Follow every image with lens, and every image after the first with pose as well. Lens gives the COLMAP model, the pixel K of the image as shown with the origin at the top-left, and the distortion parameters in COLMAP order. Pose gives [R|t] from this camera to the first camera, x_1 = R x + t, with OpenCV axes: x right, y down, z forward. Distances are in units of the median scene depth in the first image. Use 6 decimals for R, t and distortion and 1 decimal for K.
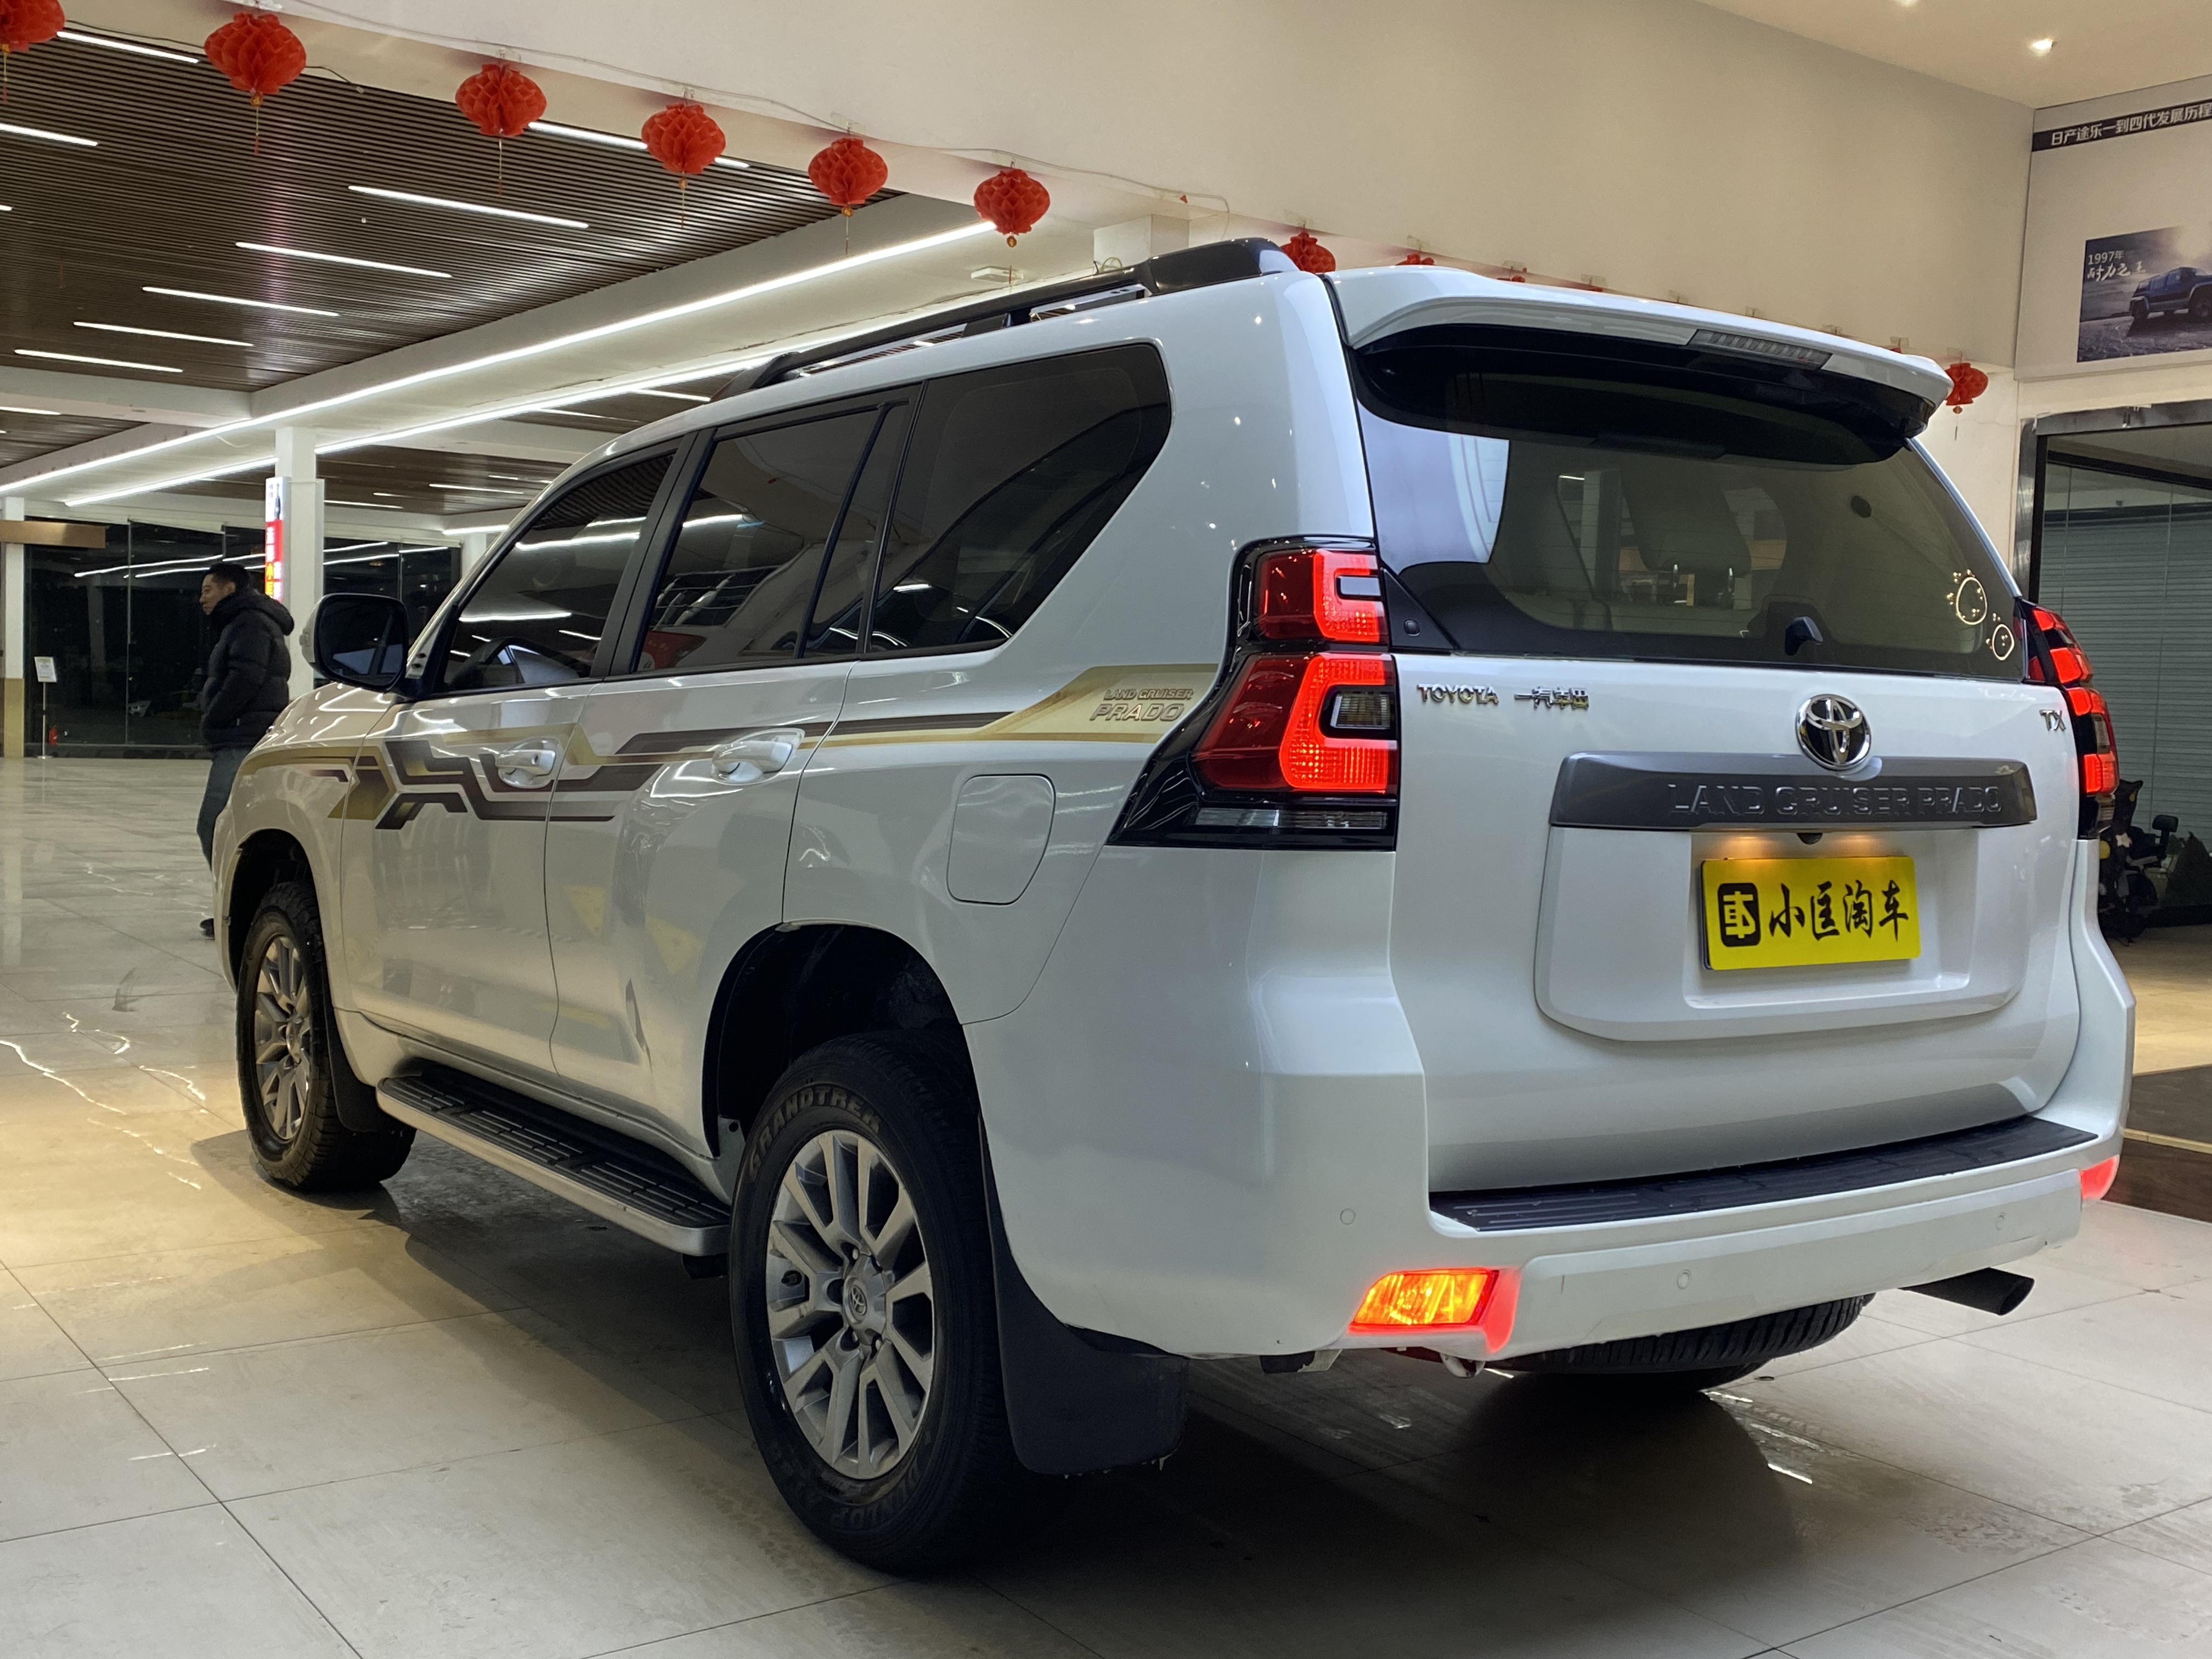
lens RADIAL K [[2333.5, 0, 1131.3], [0, 2333.5, 808.3], [0, 0, 1]] dist [0.014727, 0.032785]
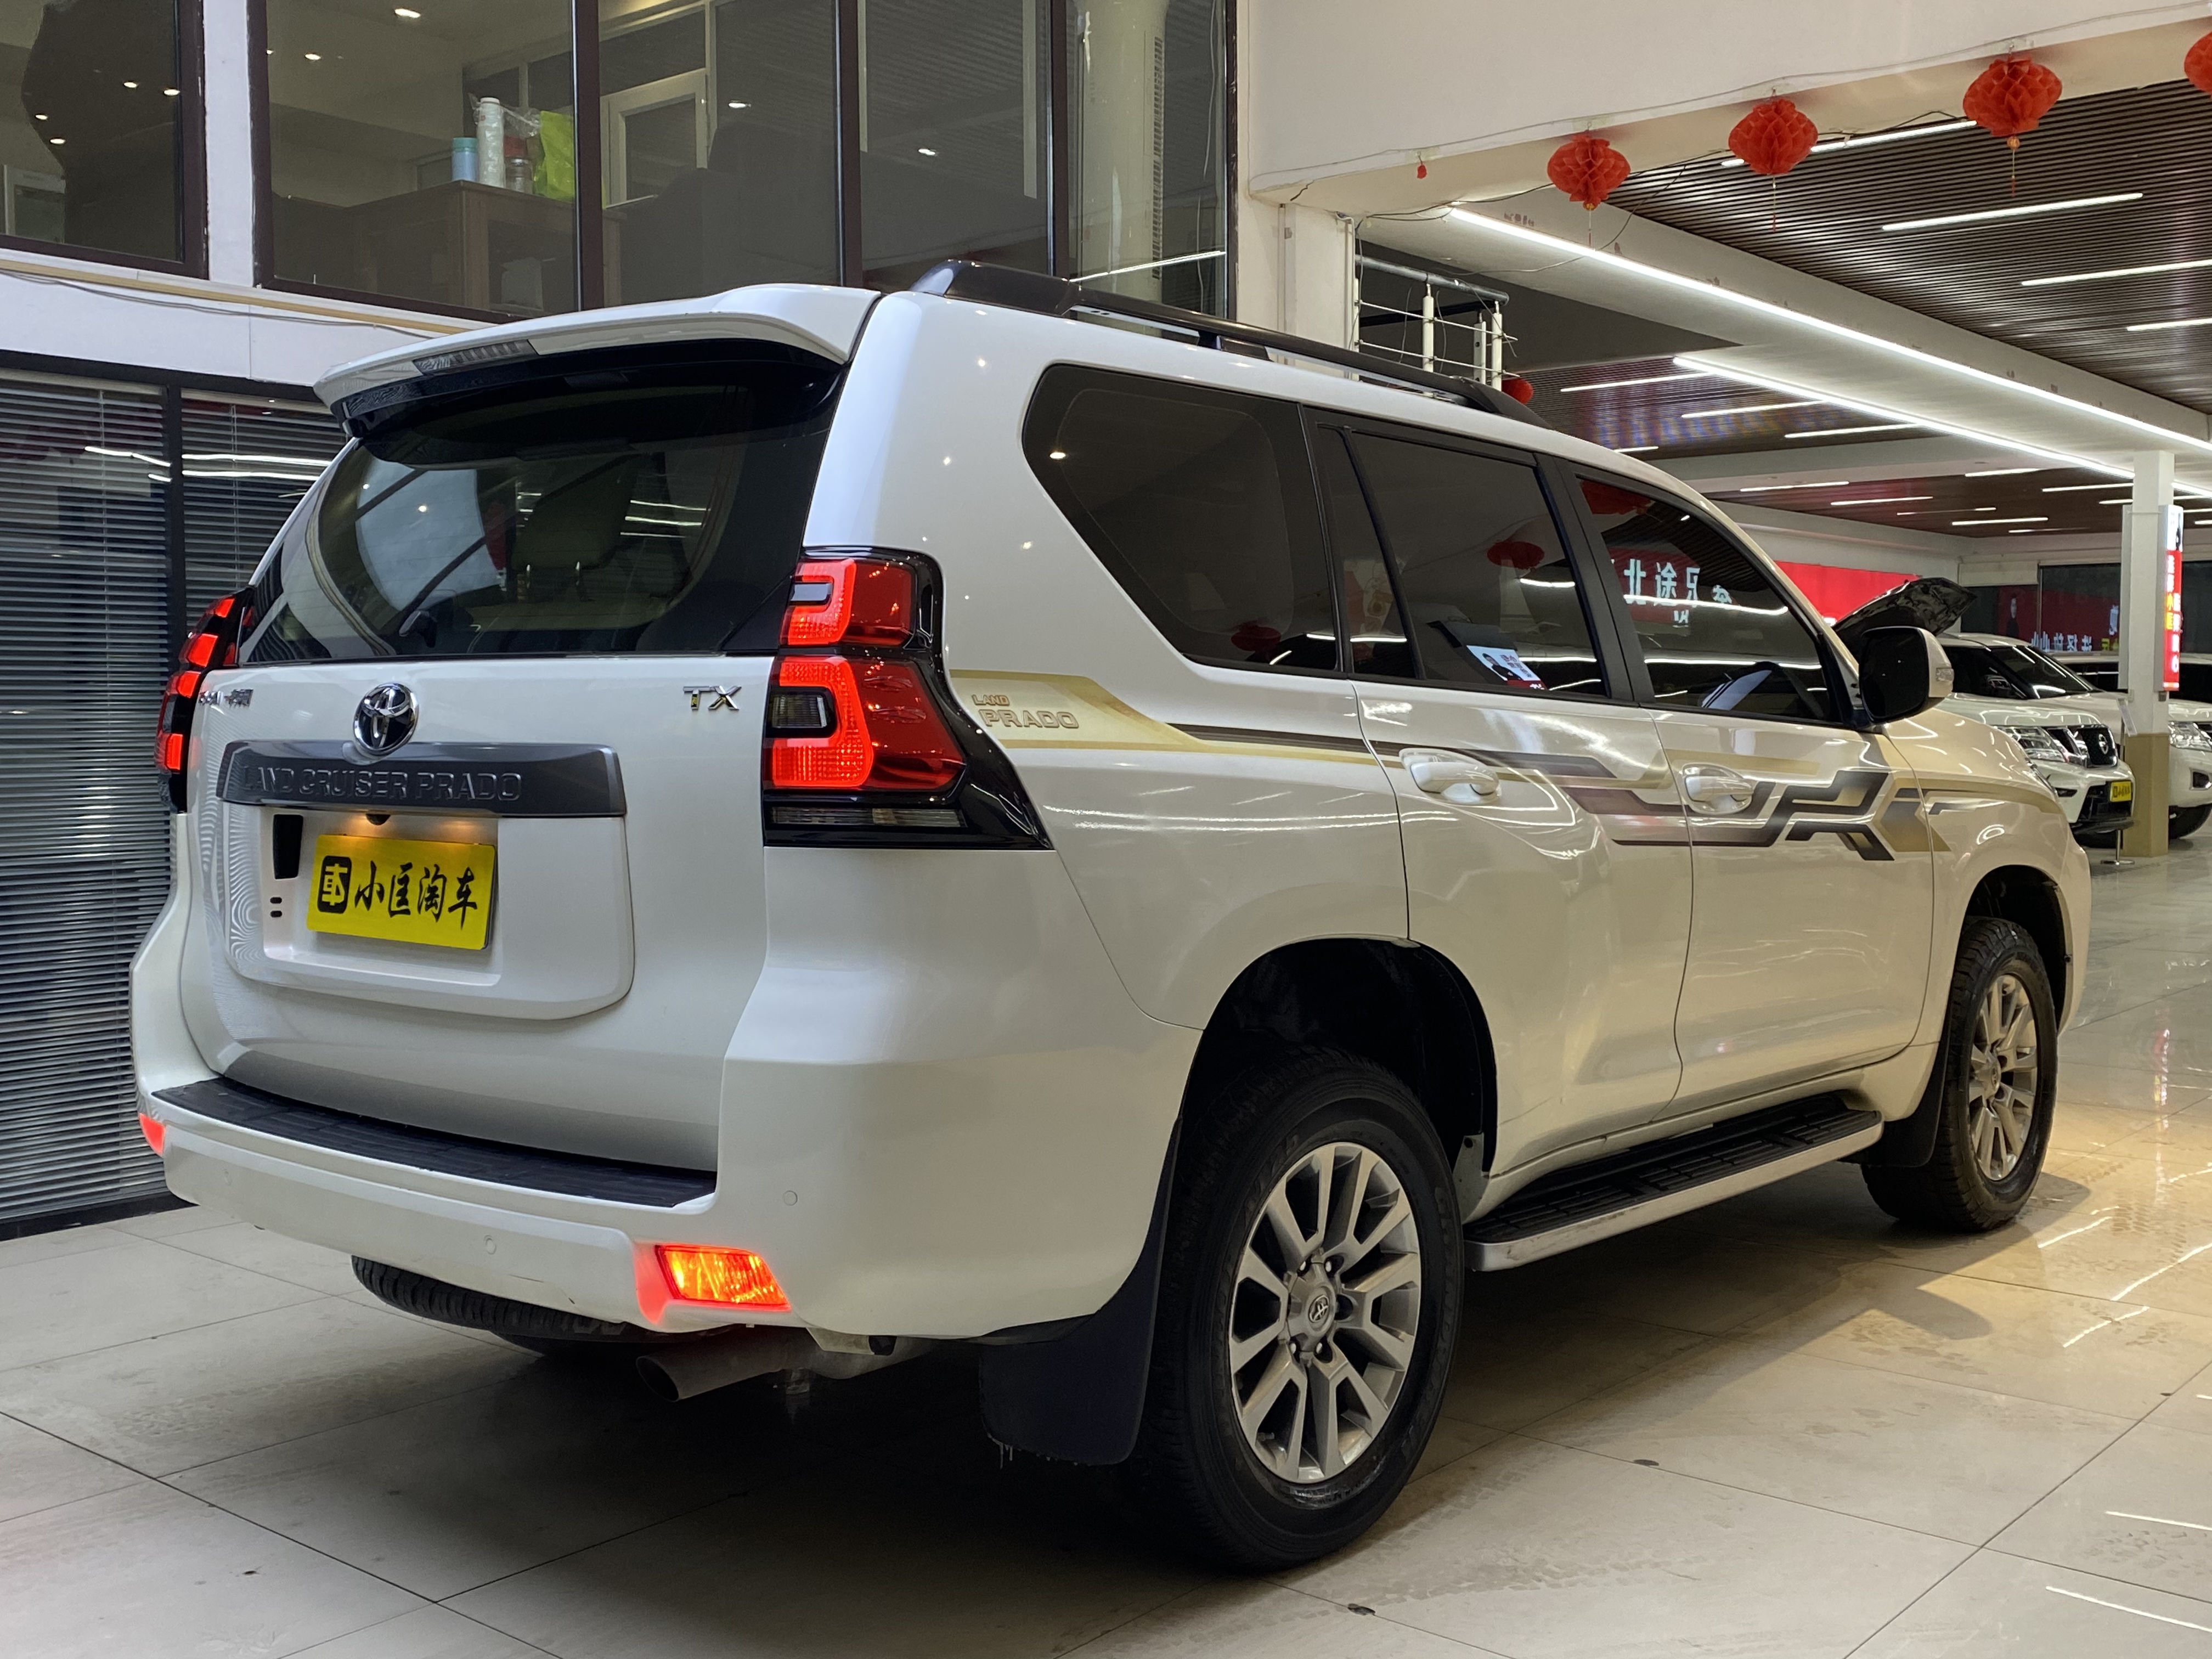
lens RADIAL K [[2333.5, 0, 1131.3], [0, 2333.5, 808.3], [0, 0, 1]] dist [0.014727, 0.032785]
pose [[0.232377, 0.008987, -0.972584, 1.393302], [-0.036481, 0.999334, 0.000518, -0.005118], [0.971941, 0.035360, 0.232550, 1.076968]]
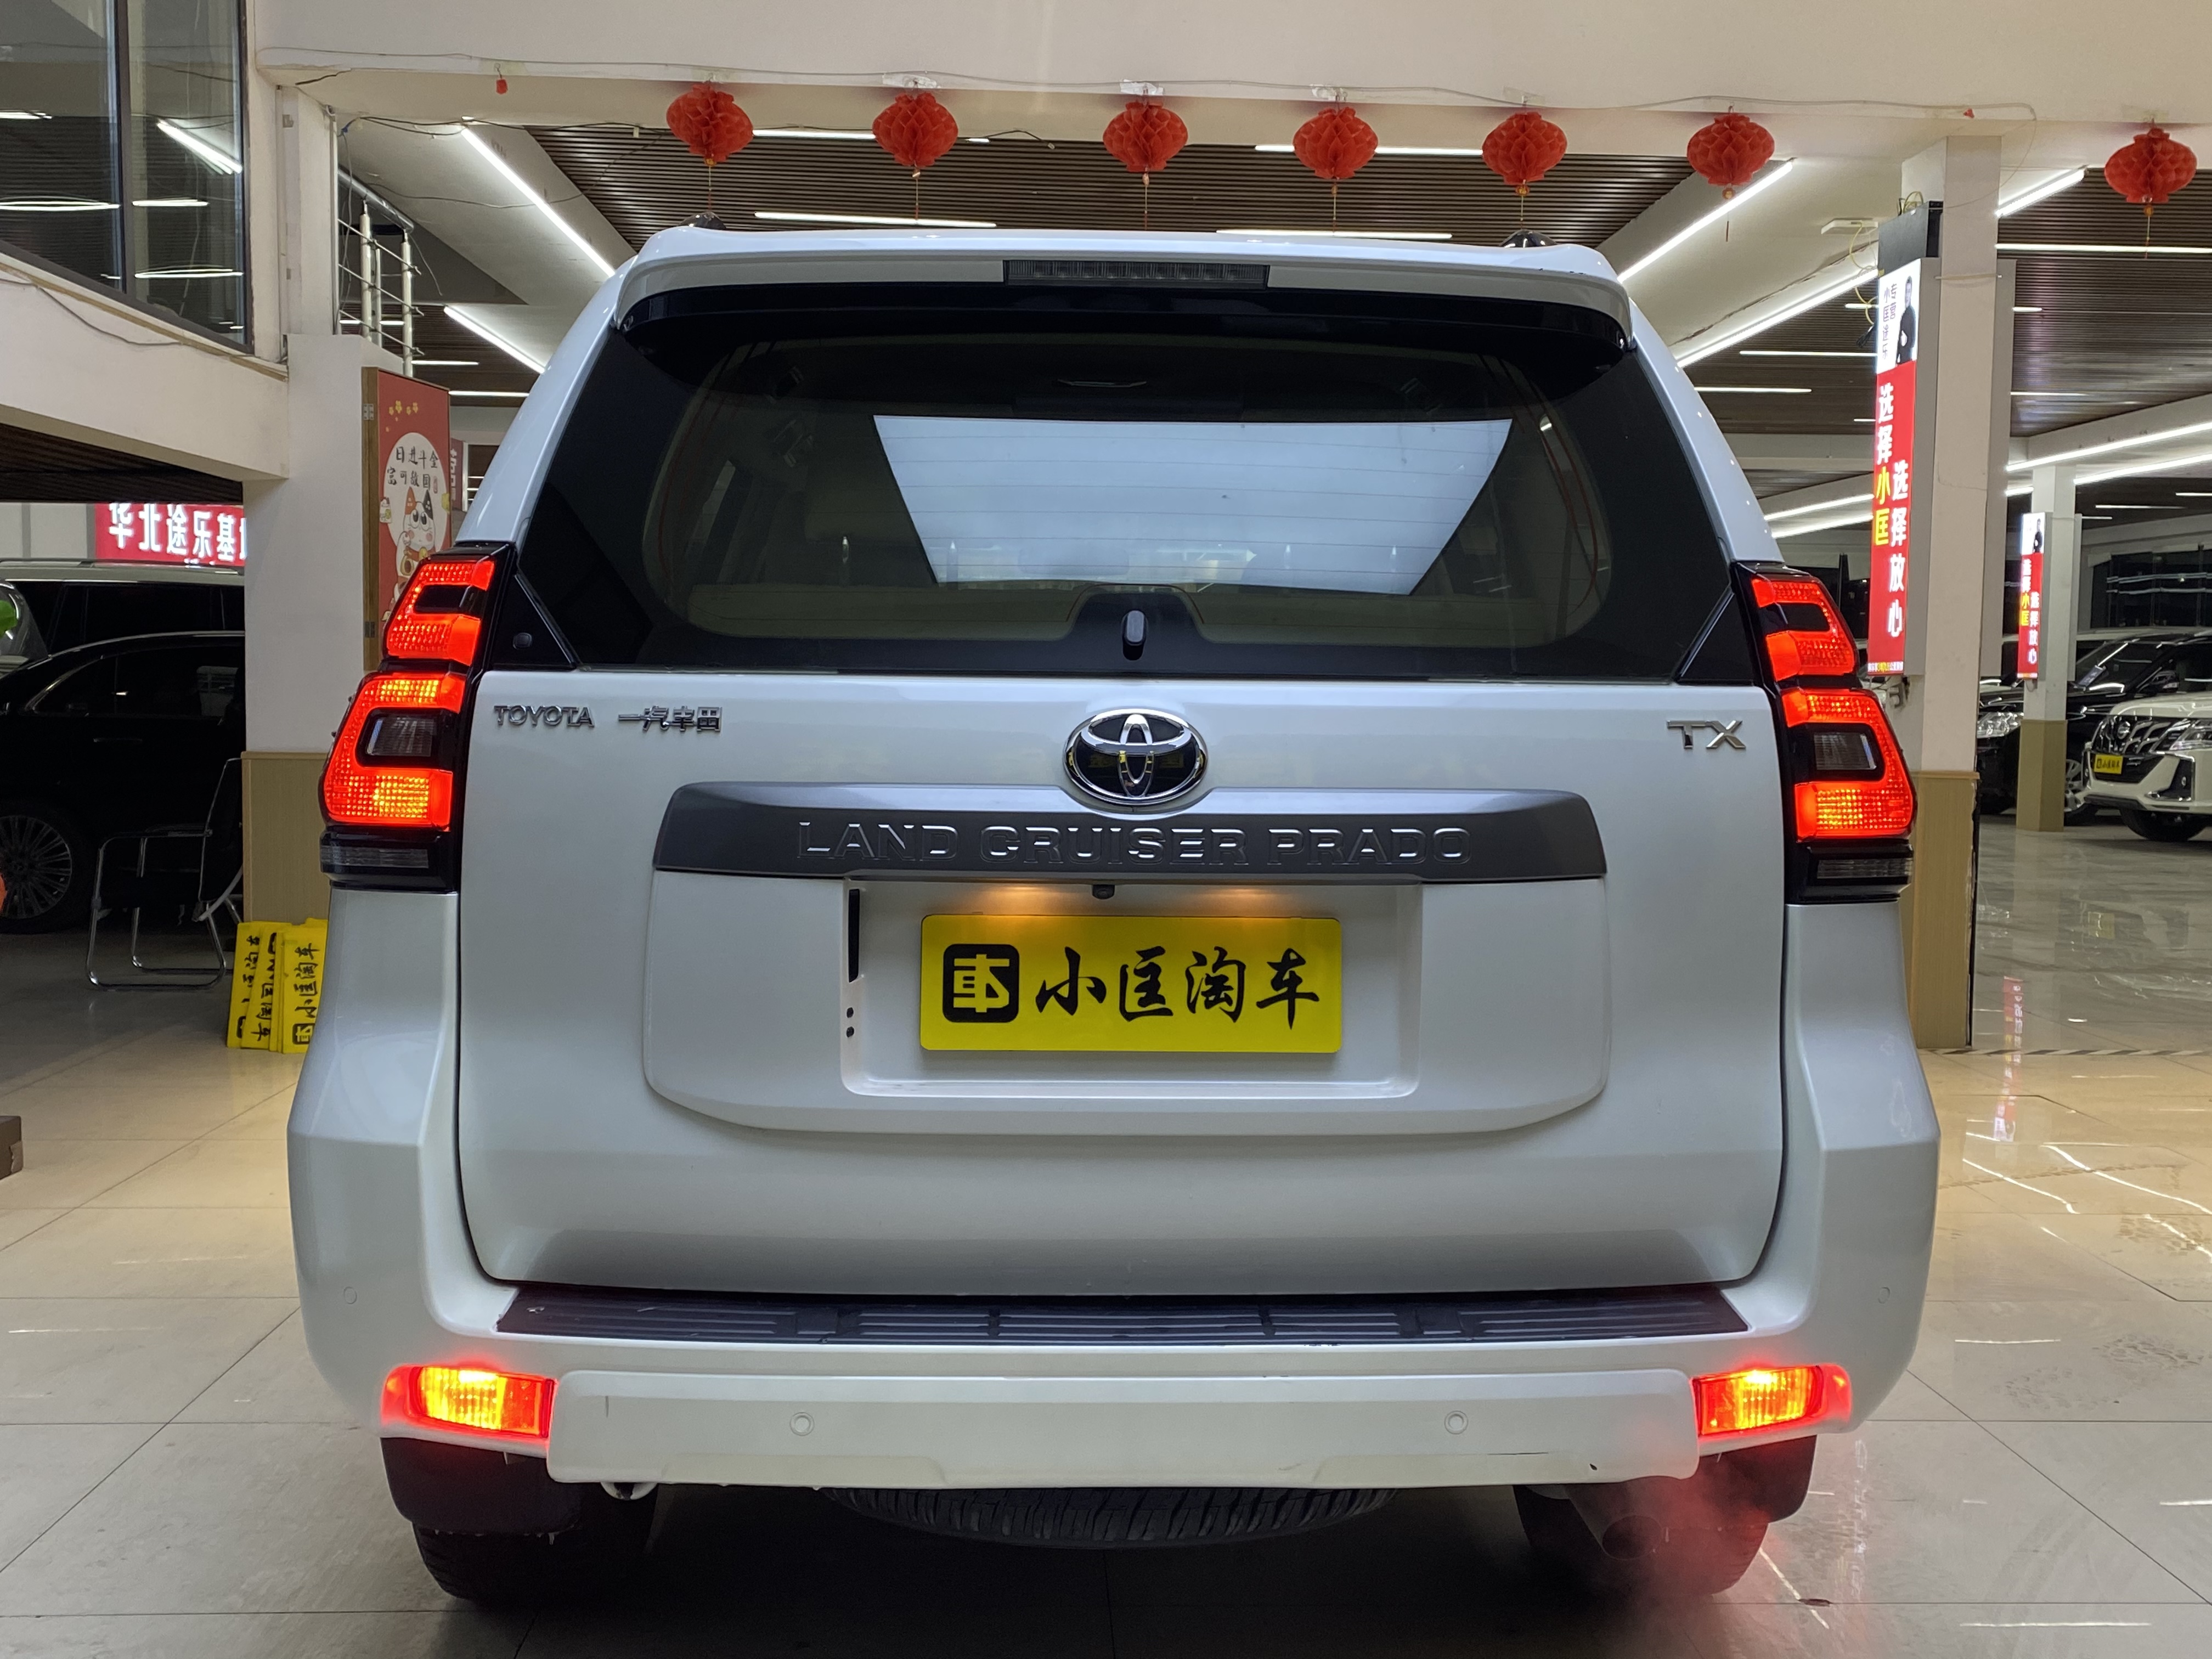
lens RADIAL K [[2259.8, 0, 1106.0], [0, 2259.8, 829.5], [0, 0, 1]] dist [0.124687, -0.197020]
pose [[0.834238, 0.017948, -0.551112, 0.705688], [-0.011710, 0.999821, 0.014835, -0.019185], [0.551280, -0.005922, 0.834299, 0.360692]]
